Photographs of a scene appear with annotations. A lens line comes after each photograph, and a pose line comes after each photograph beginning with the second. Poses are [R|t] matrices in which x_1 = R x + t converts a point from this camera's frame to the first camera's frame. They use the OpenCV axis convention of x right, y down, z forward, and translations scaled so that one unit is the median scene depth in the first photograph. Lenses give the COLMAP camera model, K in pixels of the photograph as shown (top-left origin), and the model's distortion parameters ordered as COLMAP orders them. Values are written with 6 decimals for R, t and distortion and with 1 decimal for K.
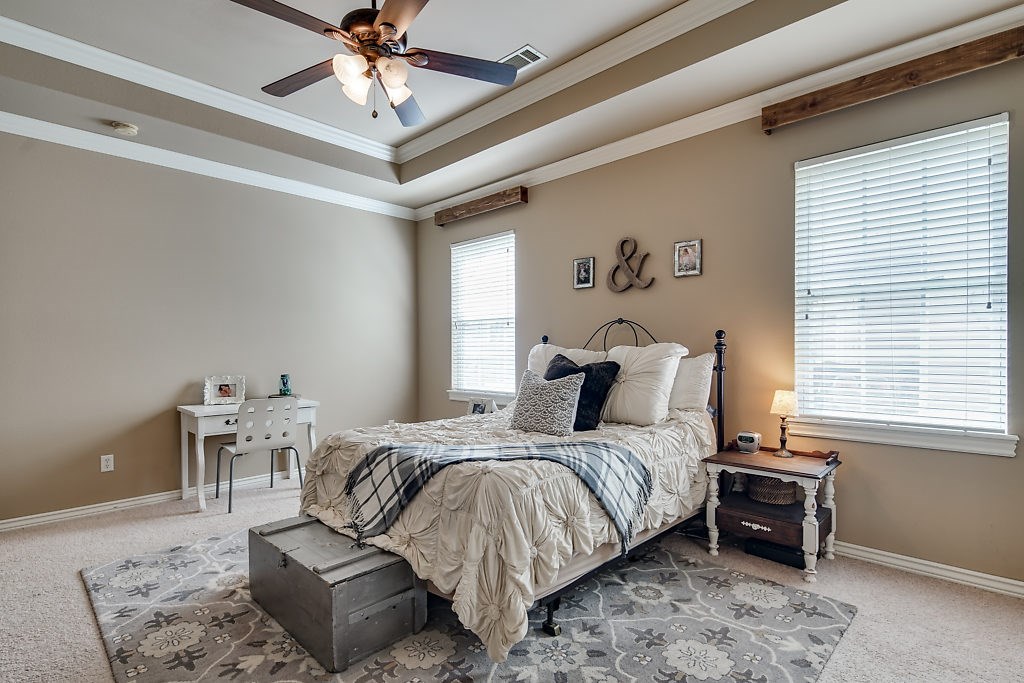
lens RADIAL K [[505.3, 0, 511.0], [0, 505.3, 350.8], [0, 0, 1]] dist [-0.000979, 0.000001]
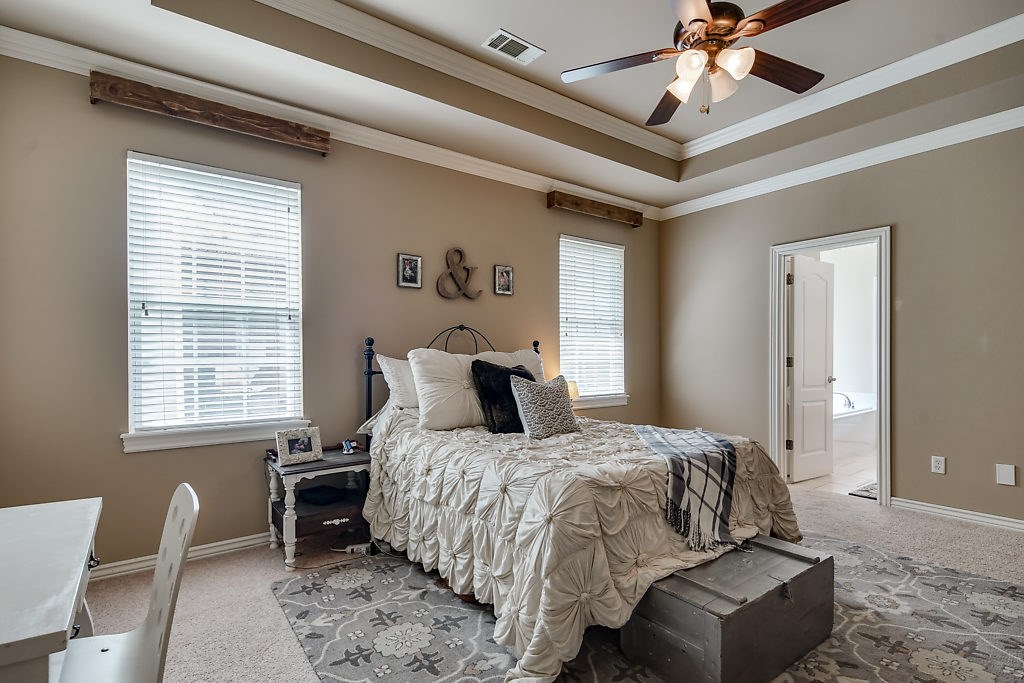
lens RADIAL K [[494.8, 0, 499.9], [0, 494.8, 353.4], [0, 0, 1]] dist [-0.002048, -0.000775]
pose [[0.164885, 0.007764, 0.986282, -0.704727], [0.003205, 0.999960, -0.008408, 0.002446], [-0.986308, 0.004547, 0.164853, 0.692822]]
